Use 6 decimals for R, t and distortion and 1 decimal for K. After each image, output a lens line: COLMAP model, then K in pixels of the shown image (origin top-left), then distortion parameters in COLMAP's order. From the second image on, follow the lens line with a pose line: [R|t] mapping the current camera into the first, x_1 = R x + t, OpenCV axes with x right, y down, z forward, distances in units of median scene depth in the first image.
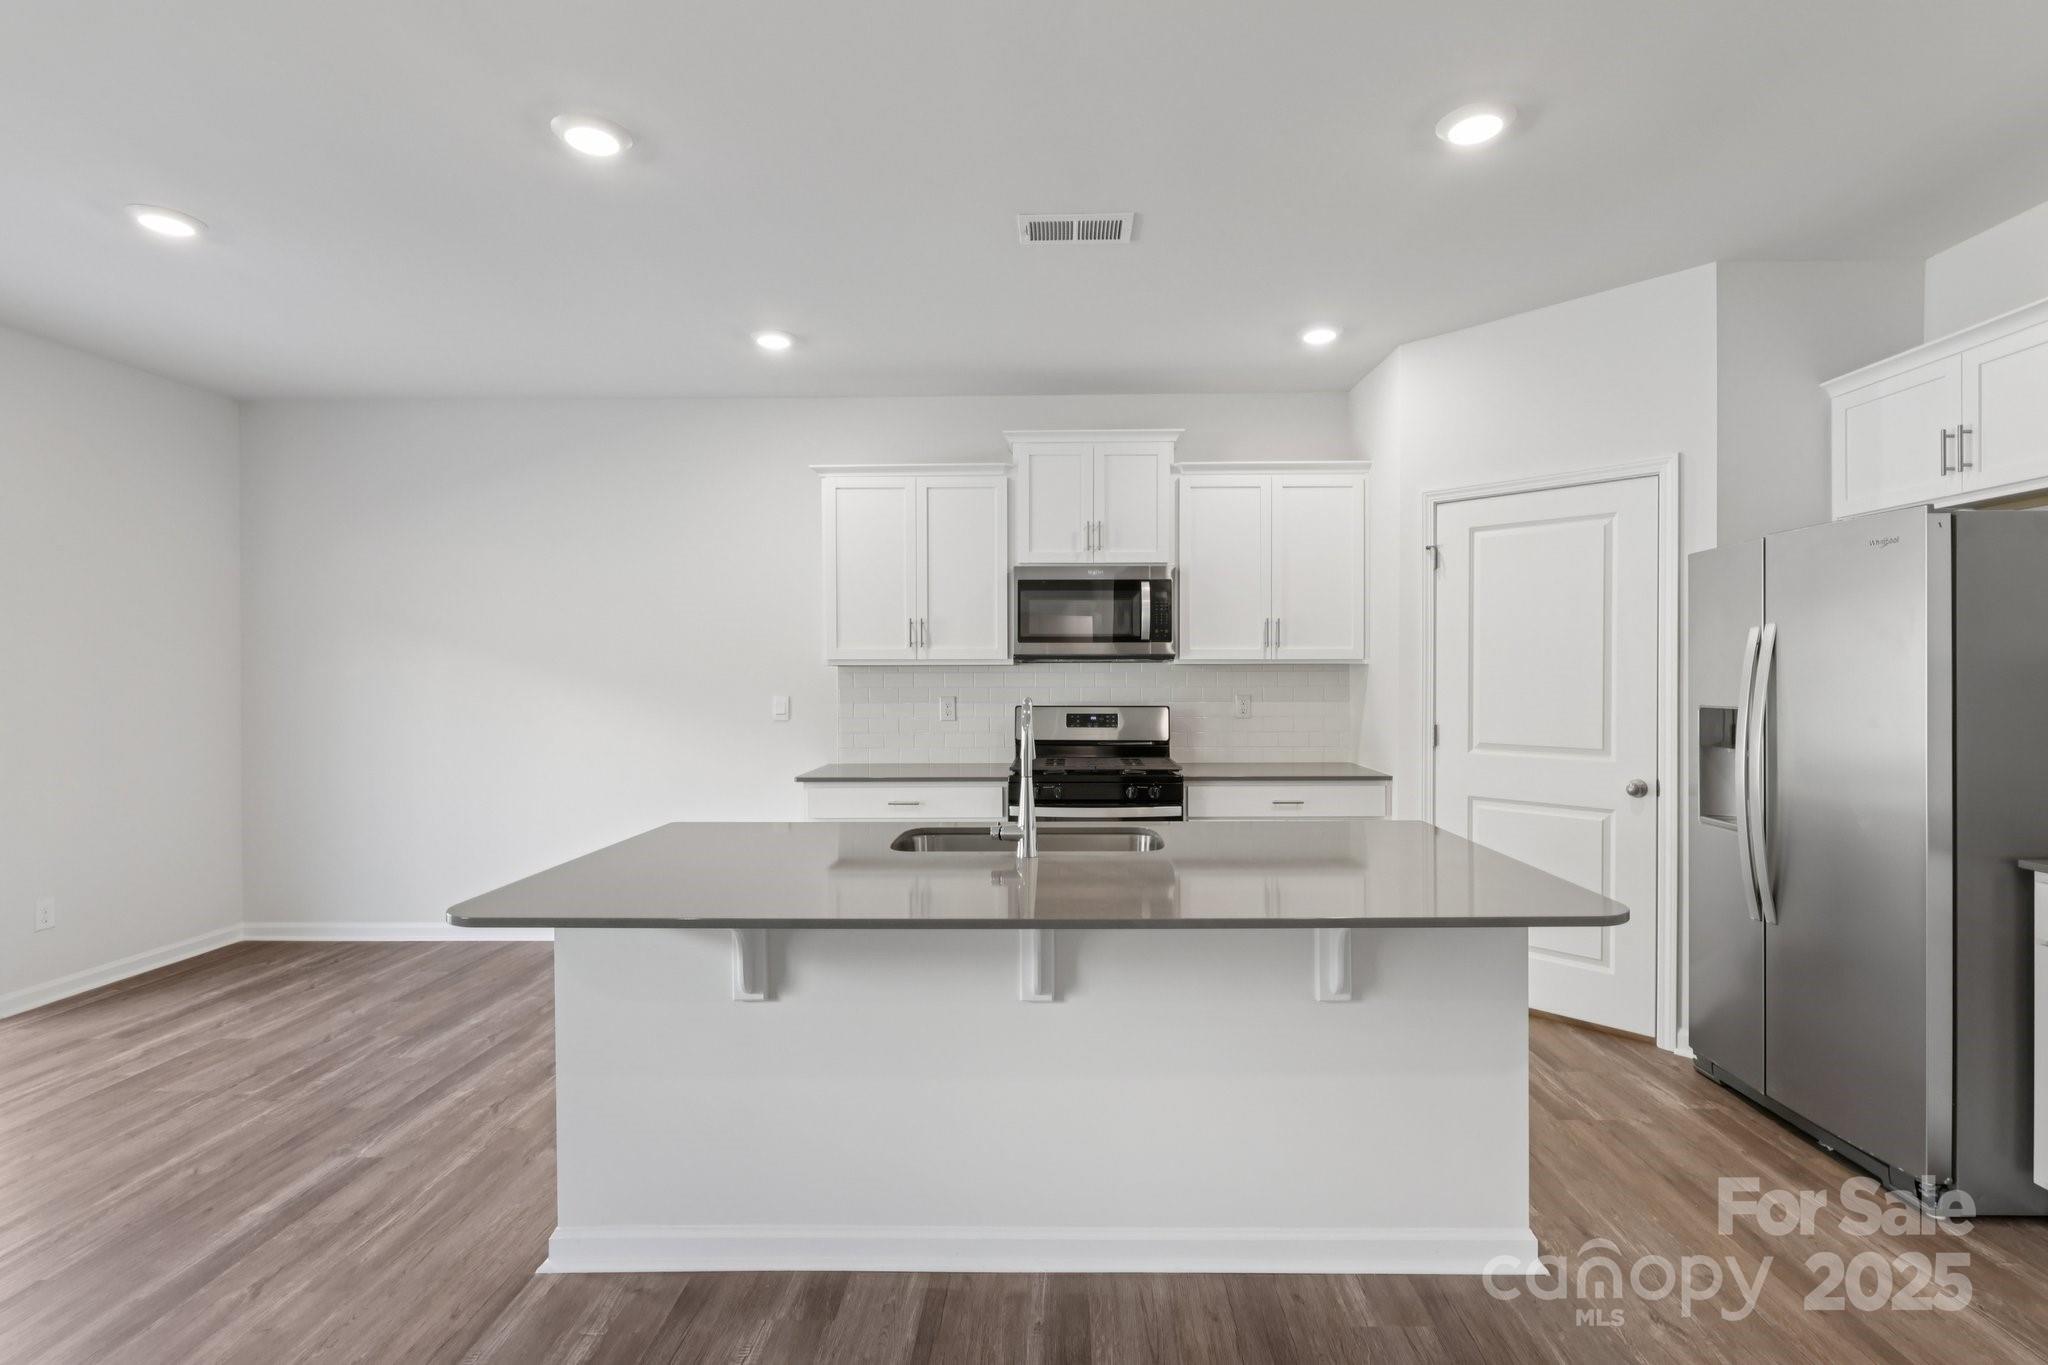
lens RADIAL K [[953.9, 0, 1041.8], [0, 953.9, 680.7], [0, 0, 1]] dist [-0.002416, 0.001545]
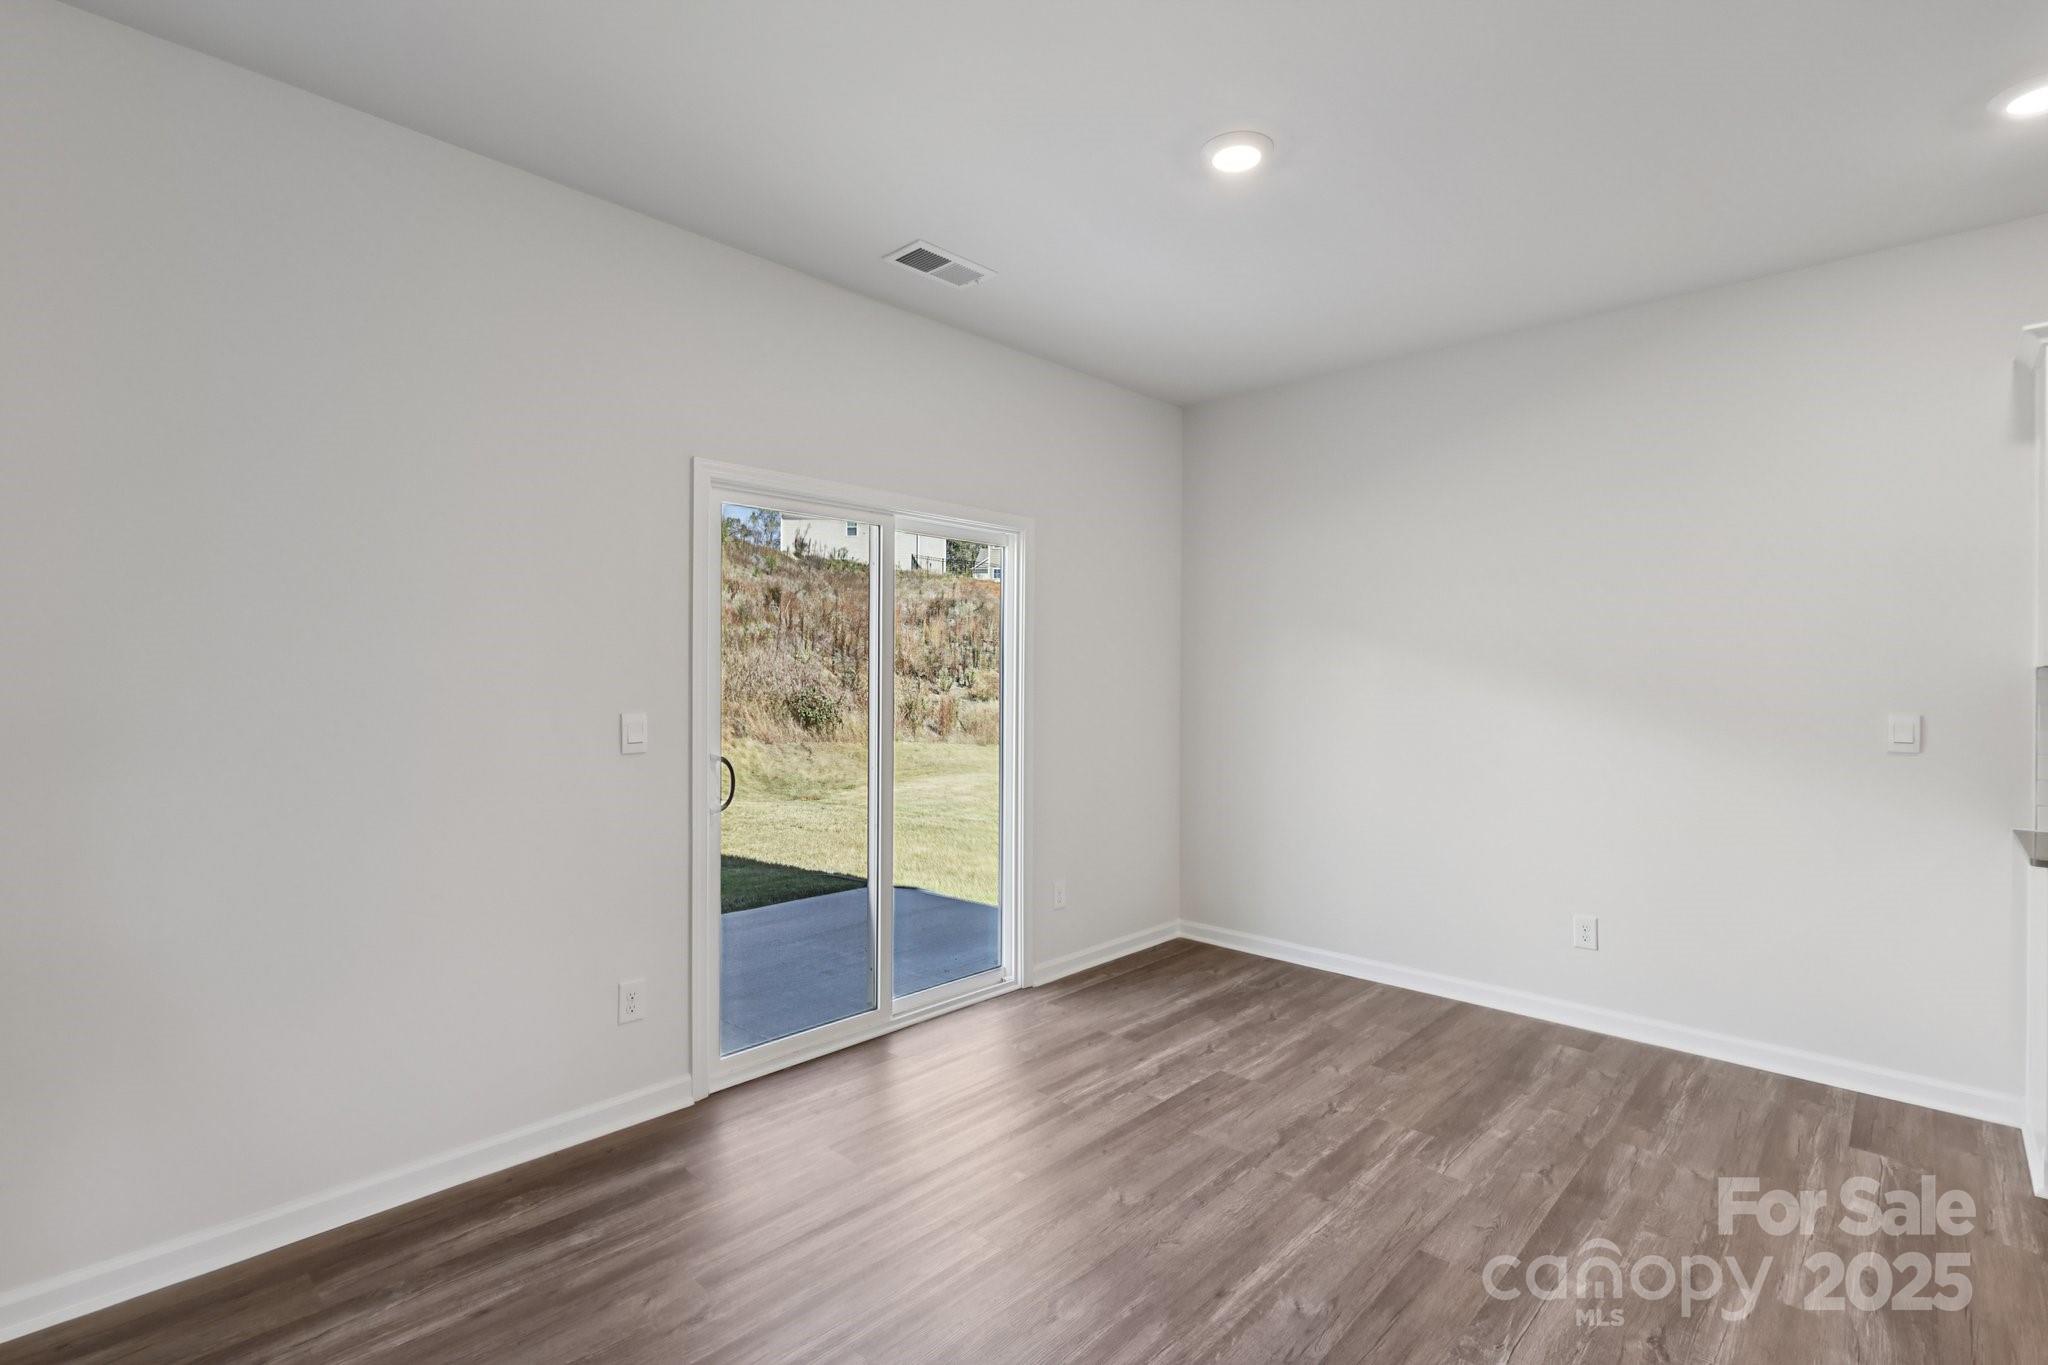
lens RADIAL K [[953.9, 0, 1023.1], [0, 953.9, 683.2], [0, 0, 1]] dist [-0.002416, 0.001545]
pose [[0.733149, 0.012776, -0.679948, -0.367820], [-0.015000, 0.999884, 0.002615, 0.003598], [0.679902, 0.008282, 0.733256, 0.187780]]
